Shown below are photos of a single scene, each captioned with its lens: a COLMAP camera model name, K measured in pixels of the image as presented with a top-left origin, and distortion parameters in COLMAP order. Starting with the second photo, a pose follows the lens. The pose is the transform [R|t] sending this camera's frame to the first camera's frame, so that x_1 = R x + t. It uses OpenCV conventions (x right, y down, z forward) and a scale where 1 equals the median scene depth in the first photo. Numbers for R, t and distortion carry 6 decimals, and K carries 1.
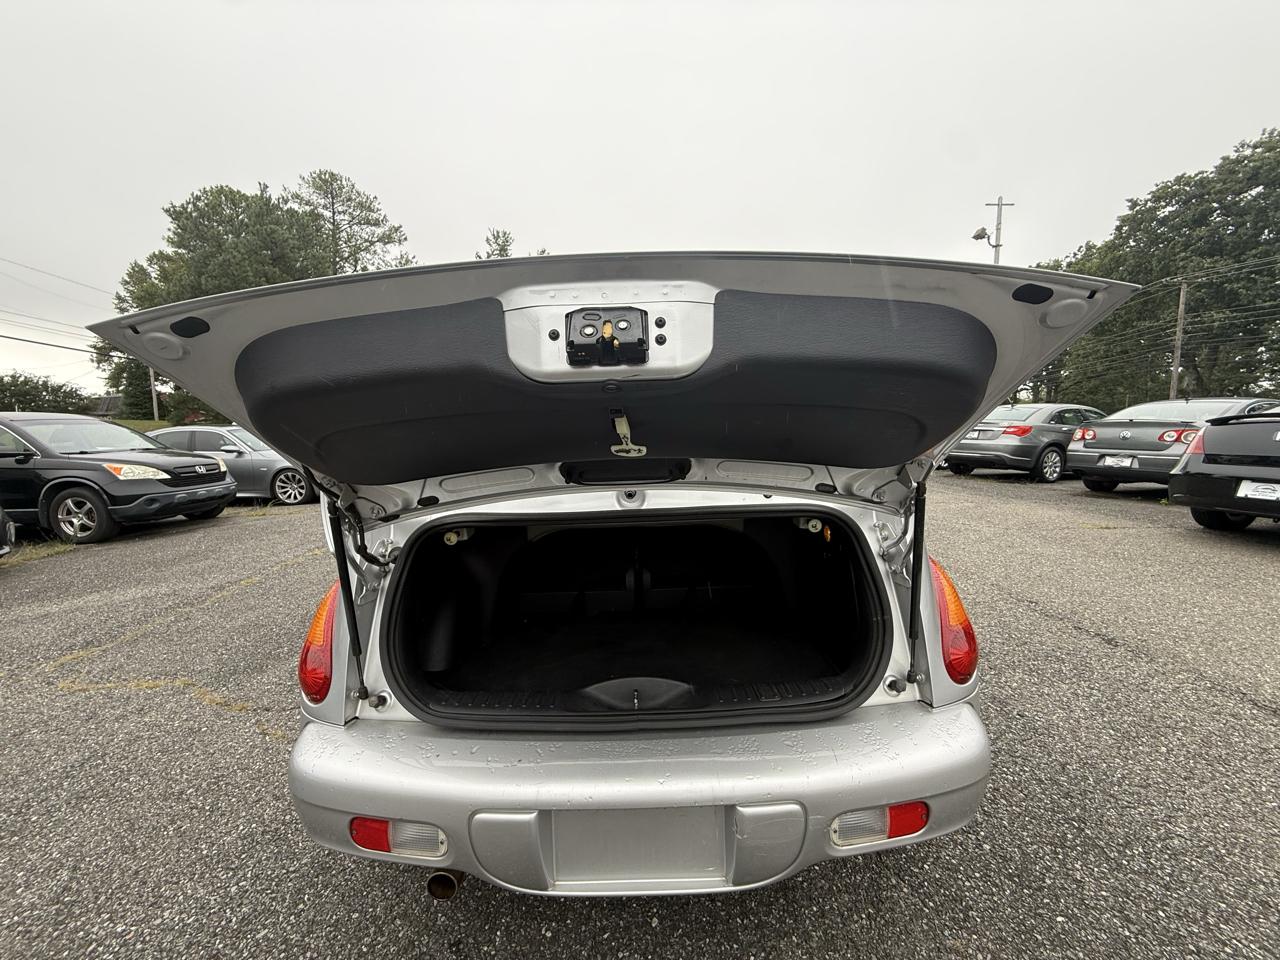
lens RADIAL K [[513.8, 0, 635.6], [0, 513.8, 479.8], [0, 0, 1]] dist [-0.000468, 0.000326]
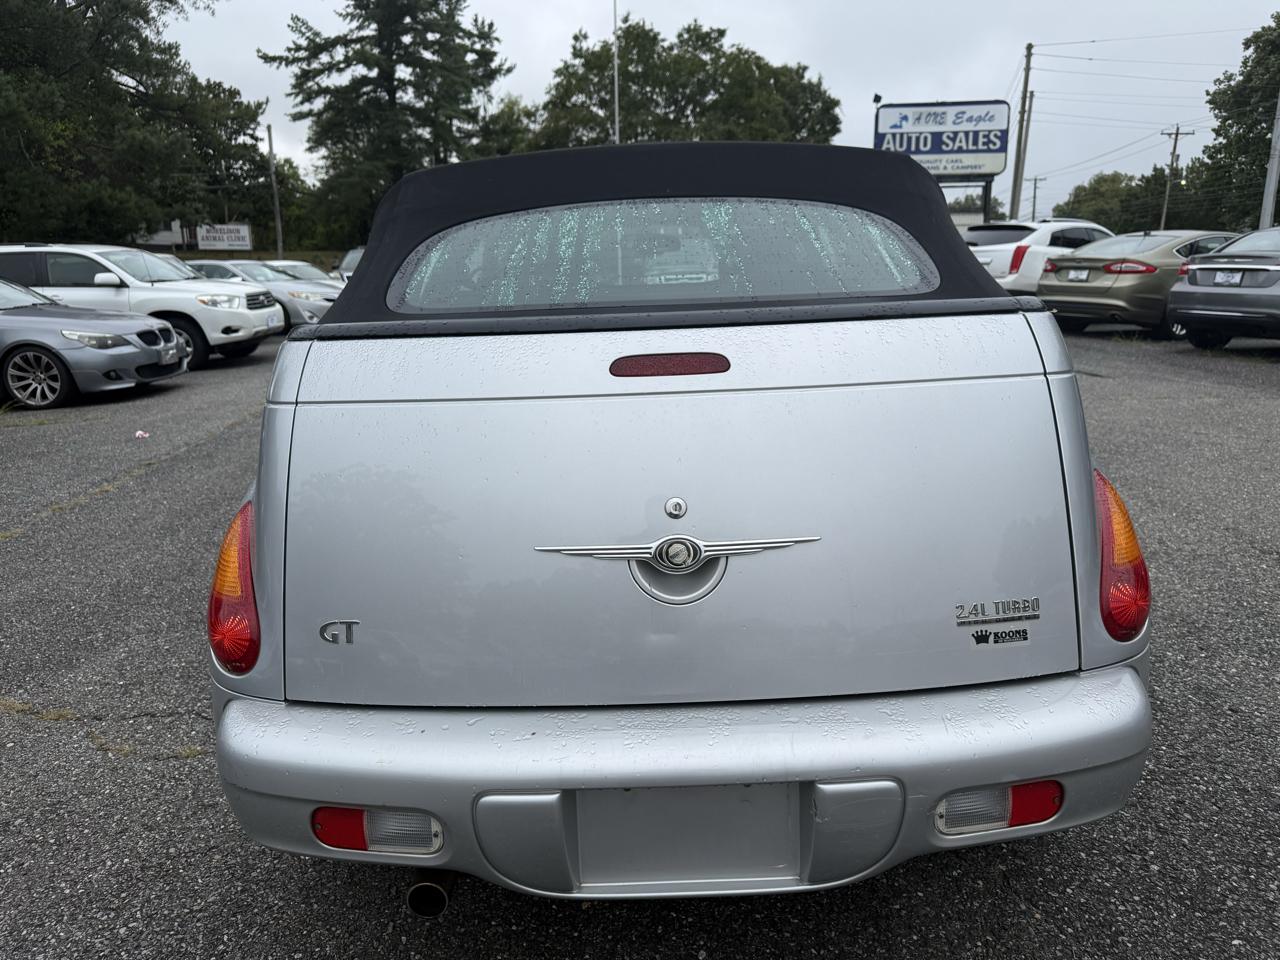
lens RADIAL K [[917.3, 0, 644.1], [0, 917.3, 483.0], [0, 0, 1]] dist [0.007752, -0.005041]
pose [[0.999914, -0.006947, 0.011088, -0.013265], [0.005428, 0.991292, 0.131572, -0.000278], [-0.011905, -0.131500, 0.991245, -0.055459]]
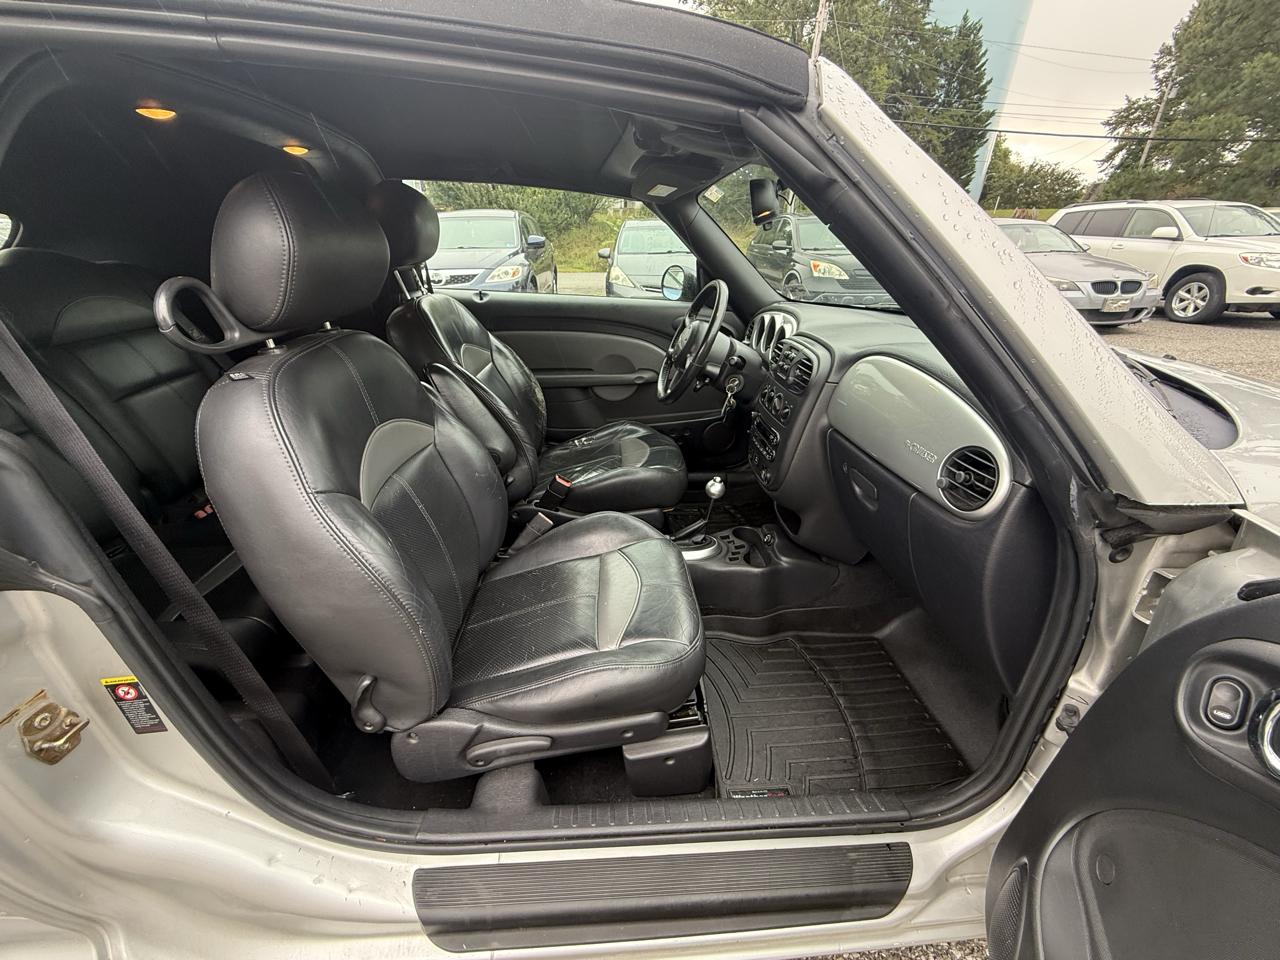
lens RADIAL K [[508.2, 0, 638.2], [0, 508.2, 482.3], [0, 0, 1]] dist [0.001696, -0.001579]
pose [[0.074921, 0.461205, -0.884125, 0.228160], [-0.100477, 0.885596, 0.453457, -0.076682], [0.992114, 0.054861, 0.112690, 0.590971]]
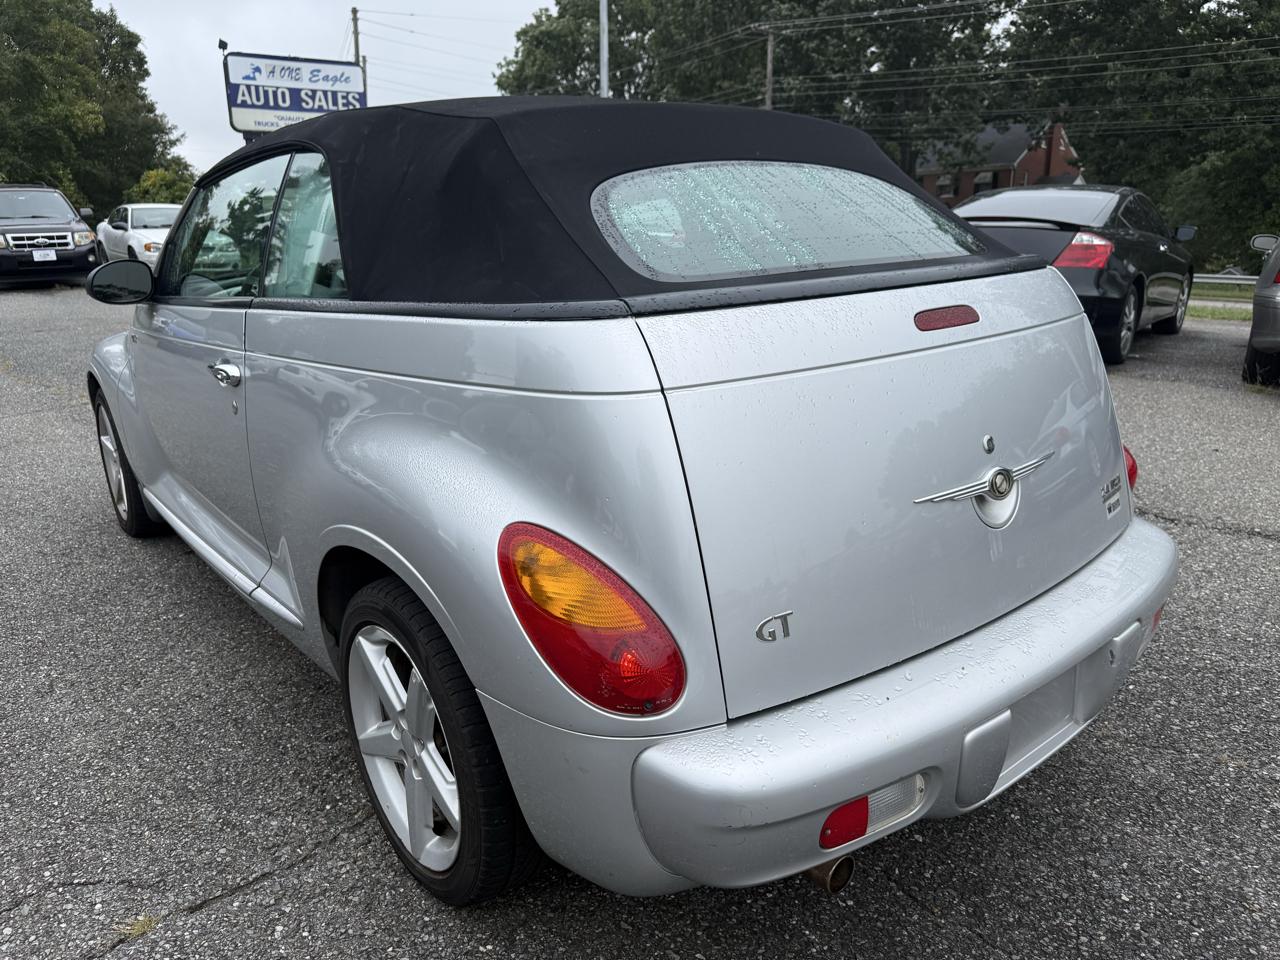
lens RADIAL K [[917.3, 0, 628.9], [0, 917.3, 486.2], [0, 0, 1]] dist [0.007752, -0.005041]
pose [[0.772084, -0.168040, 0.612902, -0.273752], [0.058614, 0.979128, 0.194611, -0.009739], [-0.632812, -0.114332, 0.765818, 0.046224]]
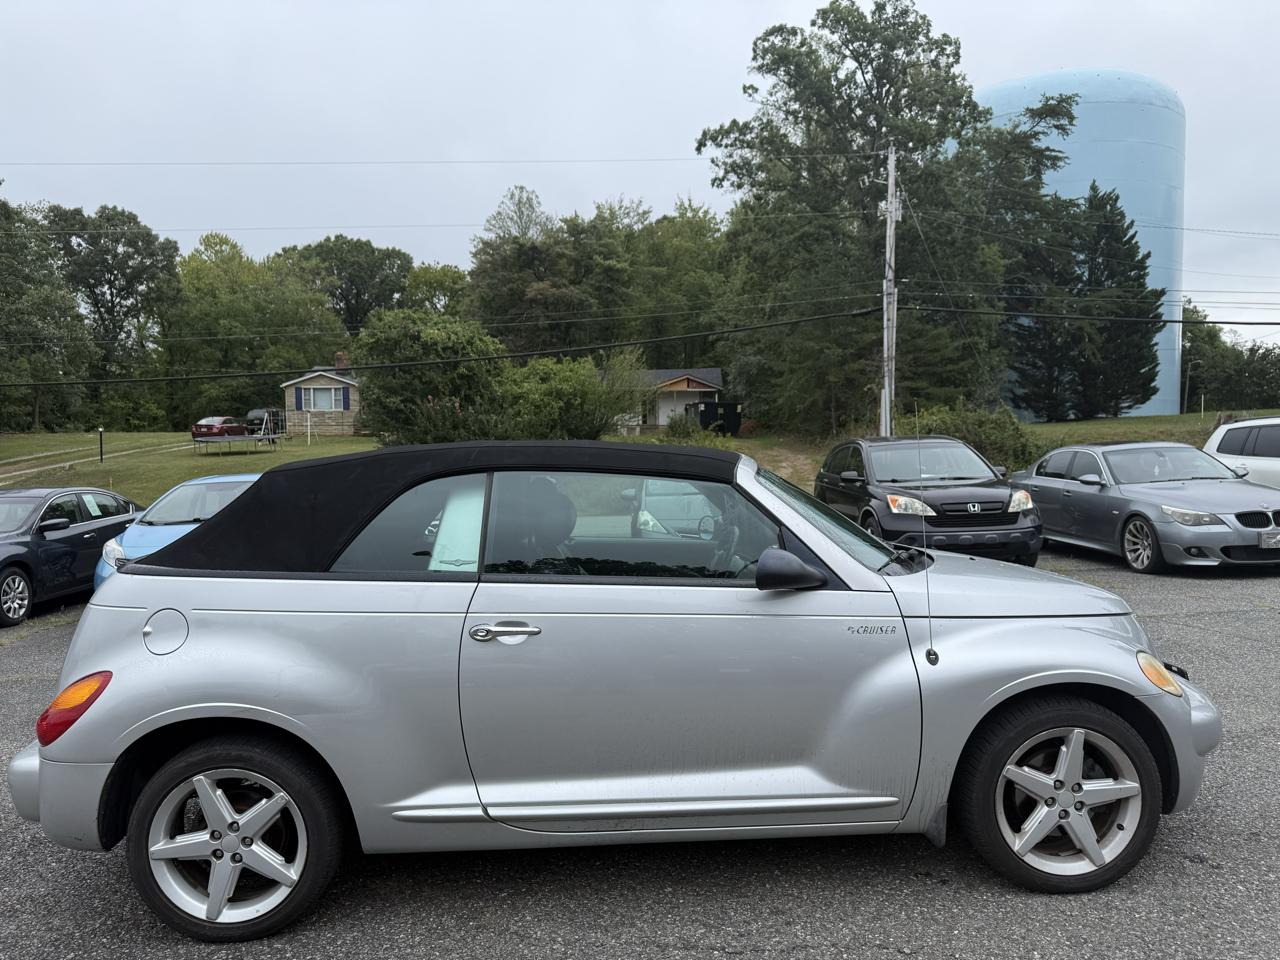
lens RADIAL K [[917.3, 0, 645.8], [0, 917.3, 475.0], [0, 0, 1]] dist [0.007752, -0.005041]
pose [[0.057650, 0.047595, -0.997202, 0.717158], [-0.074662, 0.996271, 0.043235, -0.125331], [0.995541, 0.071960, 0.060989, 0.532931]]
